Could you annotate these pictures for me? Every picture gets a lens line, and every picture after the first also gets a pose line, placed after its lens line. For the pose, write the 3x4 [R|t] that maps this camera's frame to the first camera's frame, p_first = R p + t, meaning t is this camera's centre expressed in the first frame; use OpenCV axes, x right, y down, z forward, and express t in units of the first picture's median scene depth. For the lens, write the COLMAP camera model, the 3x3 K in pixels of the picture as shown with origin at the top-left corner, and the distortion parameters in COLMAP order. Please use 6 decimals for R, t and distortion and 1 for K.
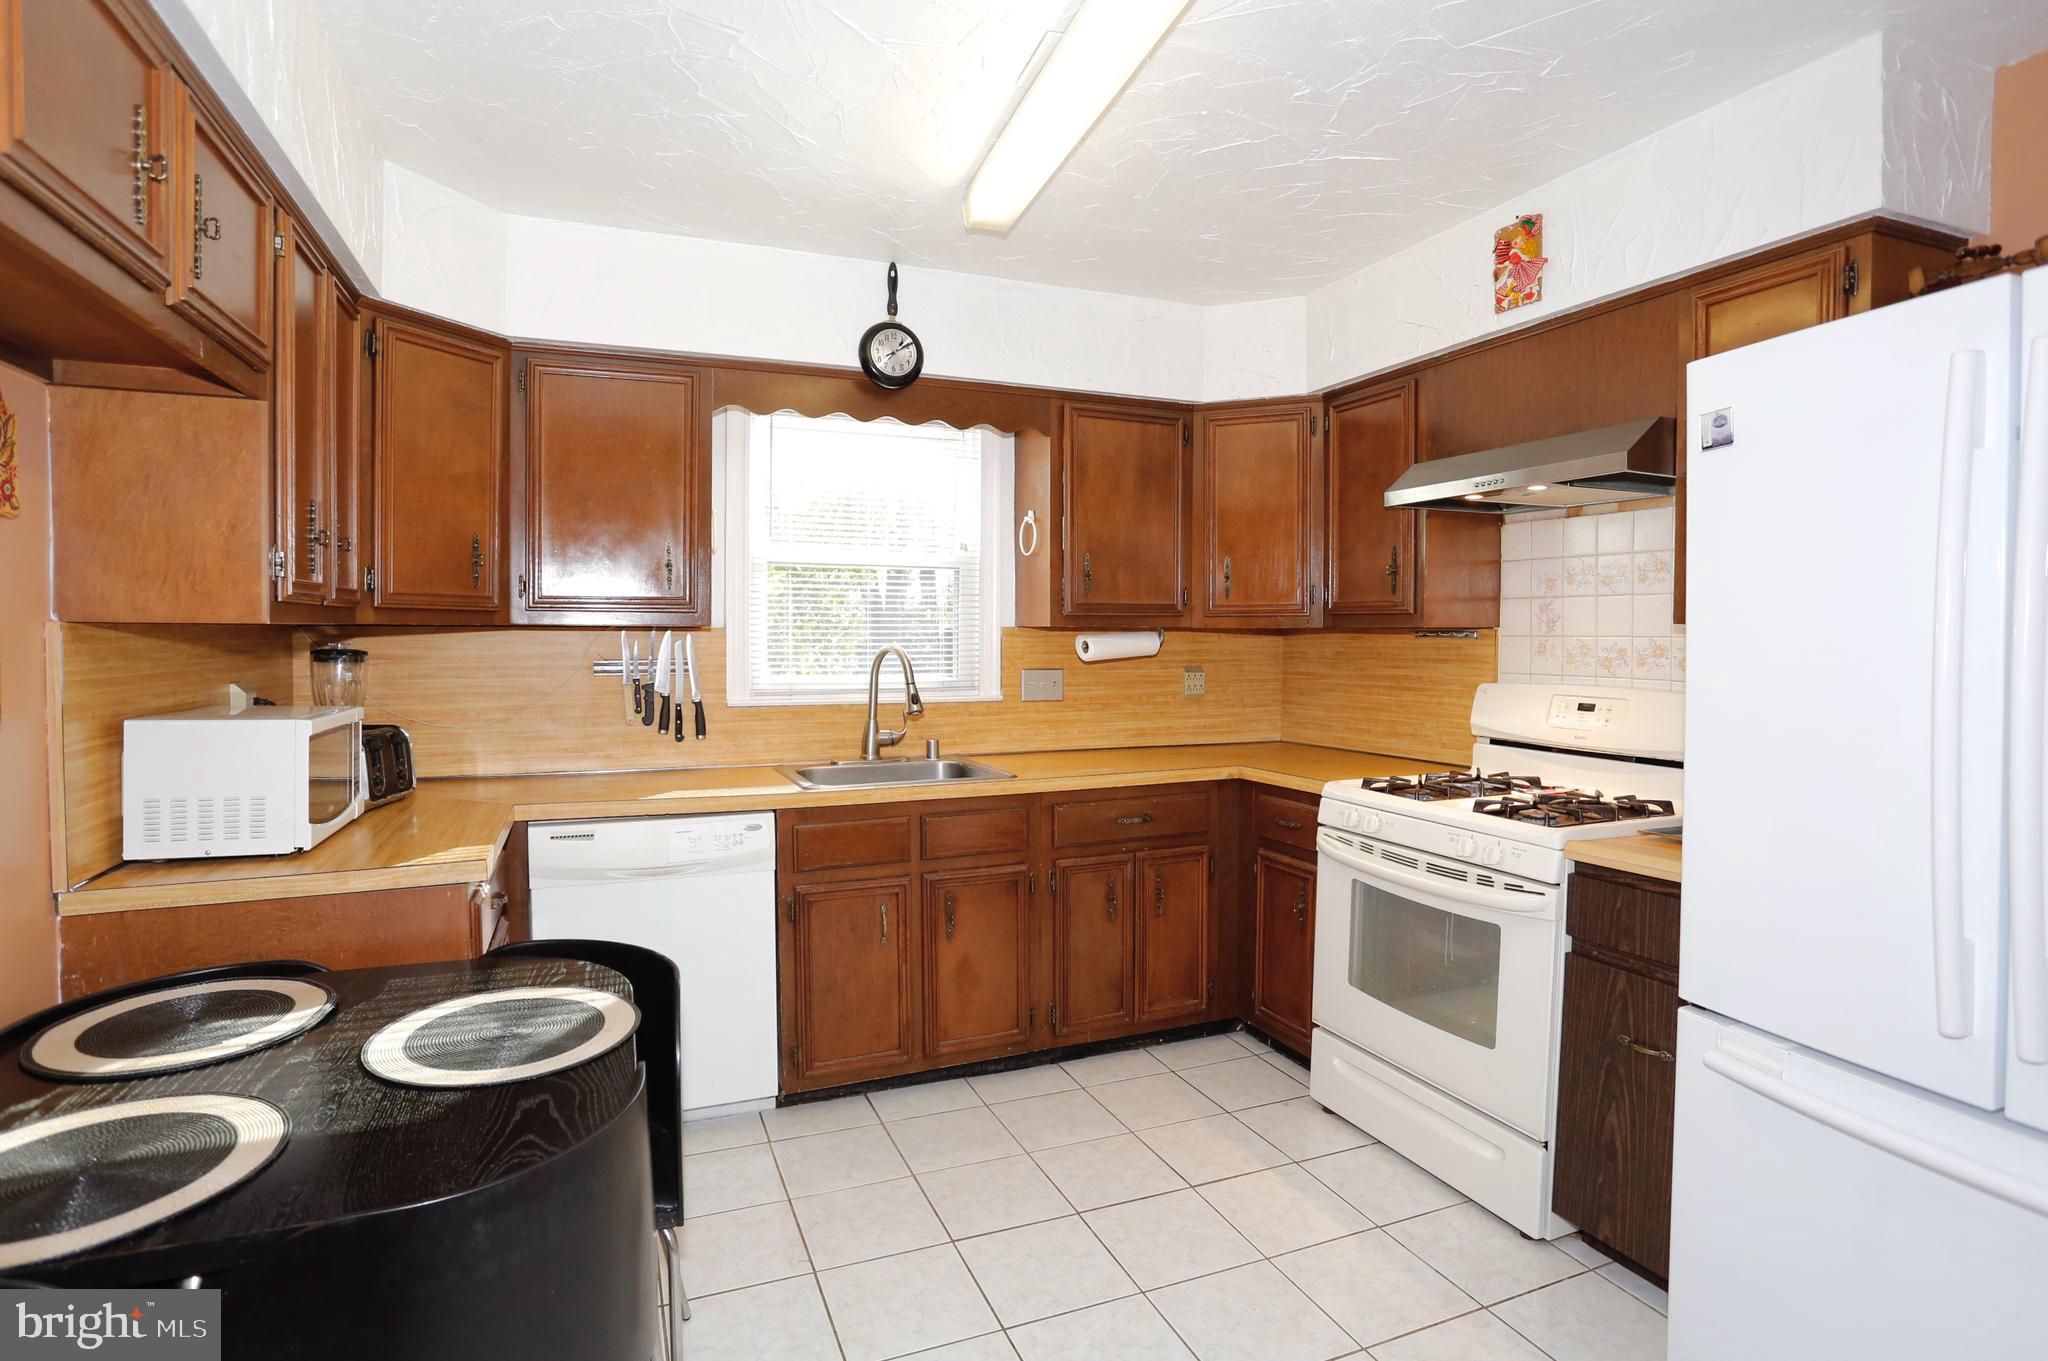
lens RADIAL K [[1008.2, 0, 991.7], [0, 1008.2, 652.3], [0, 0, 1]] dist [-0.059081, 0.018726]
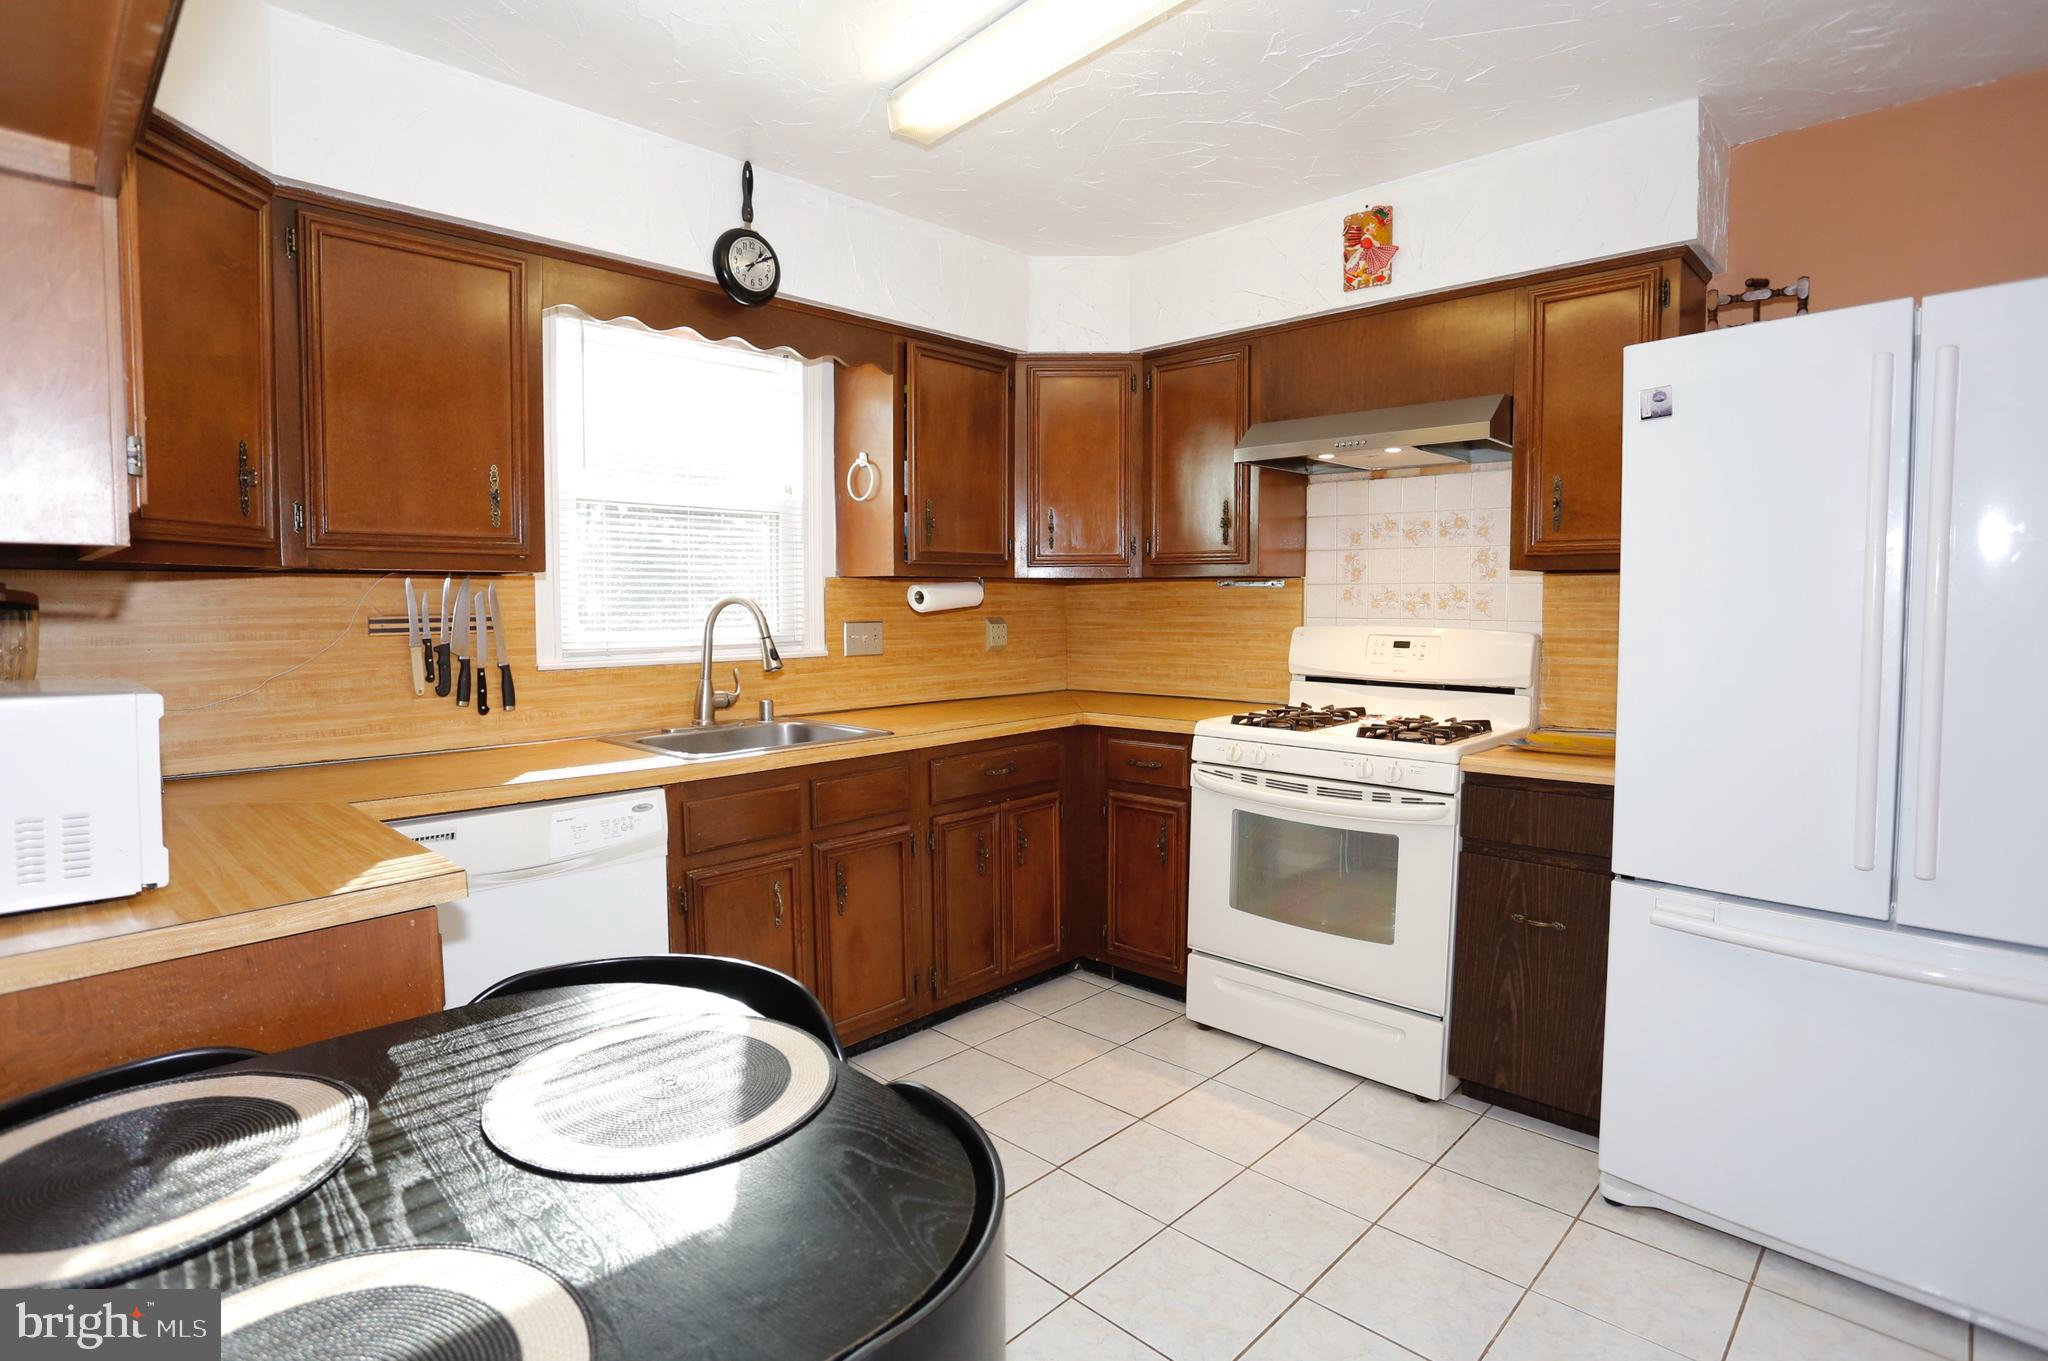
lens RADIAL K [[1008.2, 0, 1037.4], [0, 1008.2, 644.4], [0, 0, 1]] dist [-0.059081, 0.018726]
pose [[0.919396, -0.023574, 0.392627, -0.230063], [0.011635, 0.999396, 0.032760, 0.011513], [-0.393162, -0.025552, 0.919114, 0.087464]]
